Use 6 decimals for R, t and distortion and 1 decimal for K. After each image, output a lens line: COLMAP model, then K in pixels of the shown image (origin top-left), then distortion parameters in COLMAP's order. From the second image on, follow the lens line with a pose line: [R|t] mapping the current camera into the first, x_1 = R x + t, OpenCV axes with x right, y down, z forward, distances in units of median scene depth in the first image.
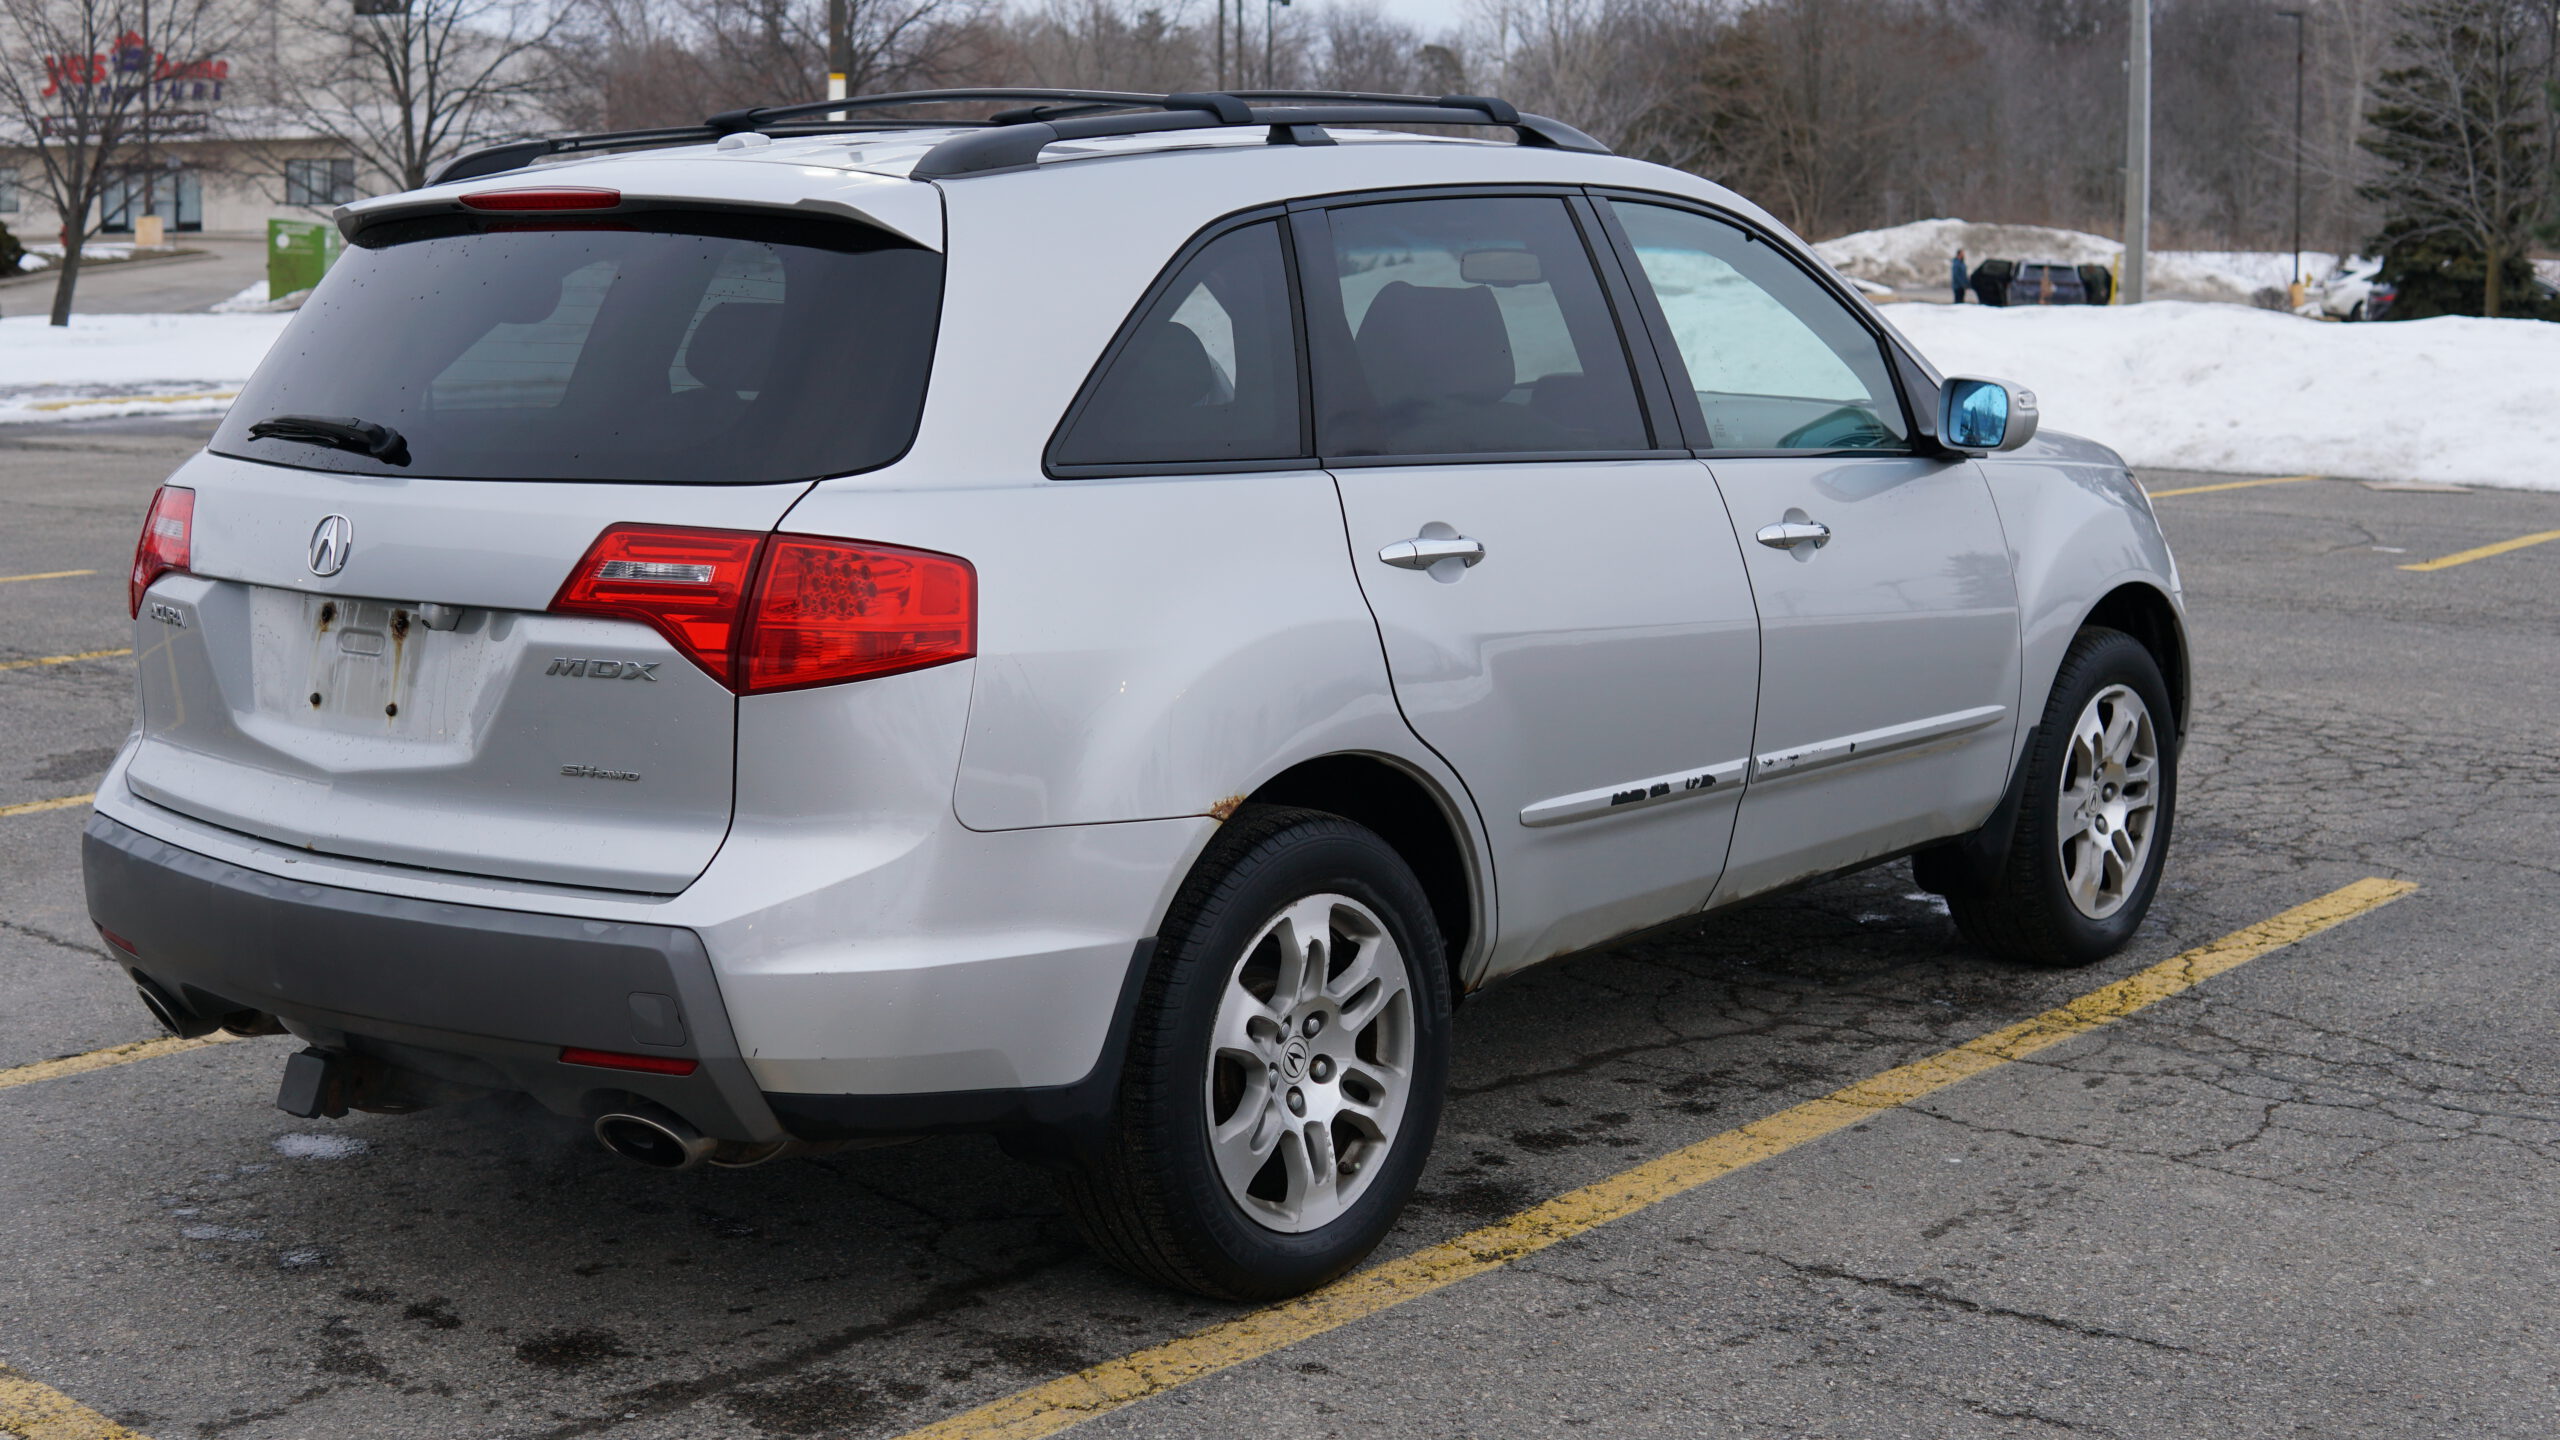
lens RADIAL K [[3432.9, 0, 1280.0], [0, 3432.9, 720.0], [0, 0, 1]] dist [-0.158680, -0.238375]
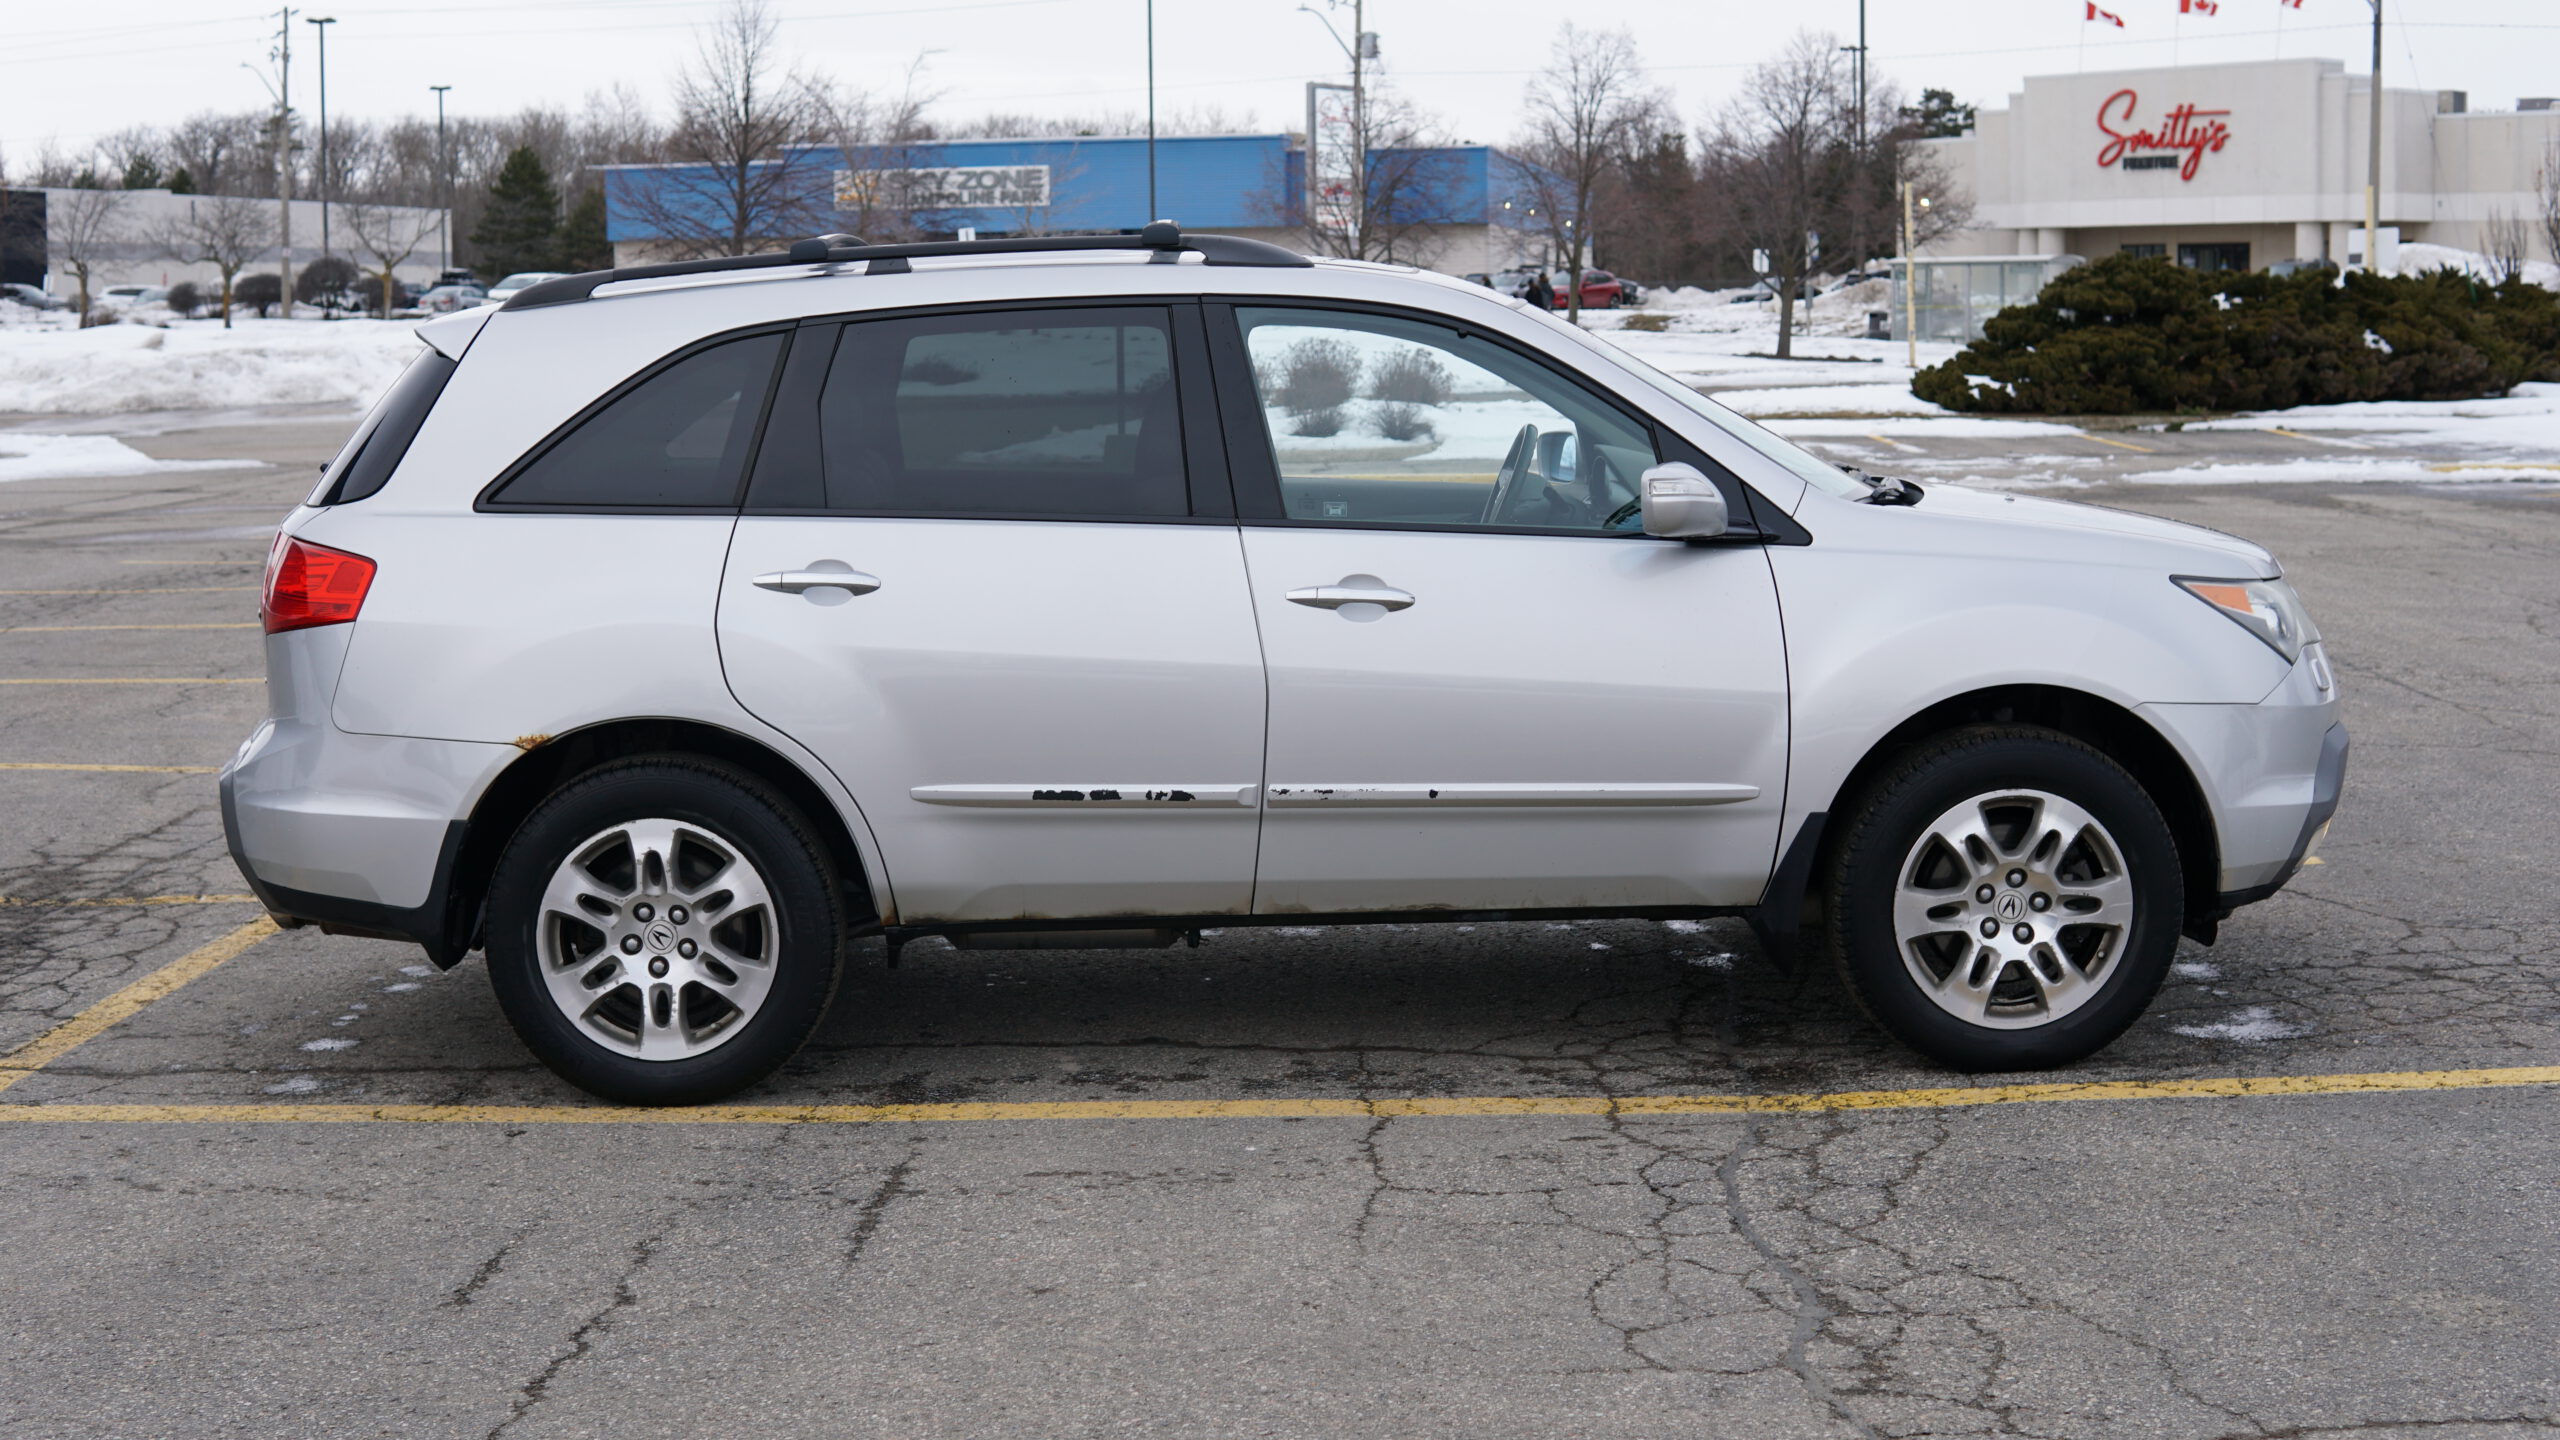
lens RADIAL K [[3432.9, 0, 1280.0], [0, 3432.9, 720.0], [0, 0, 1]] dist [-0.158680, -0.238375]
pose [[0.601652, 0.085047, -0.794218, 1.097651], [-0.096437, 0.994776, 0.033469, -0.052001], [0.792916, 0.056455, 0.606710, 0.310949]]
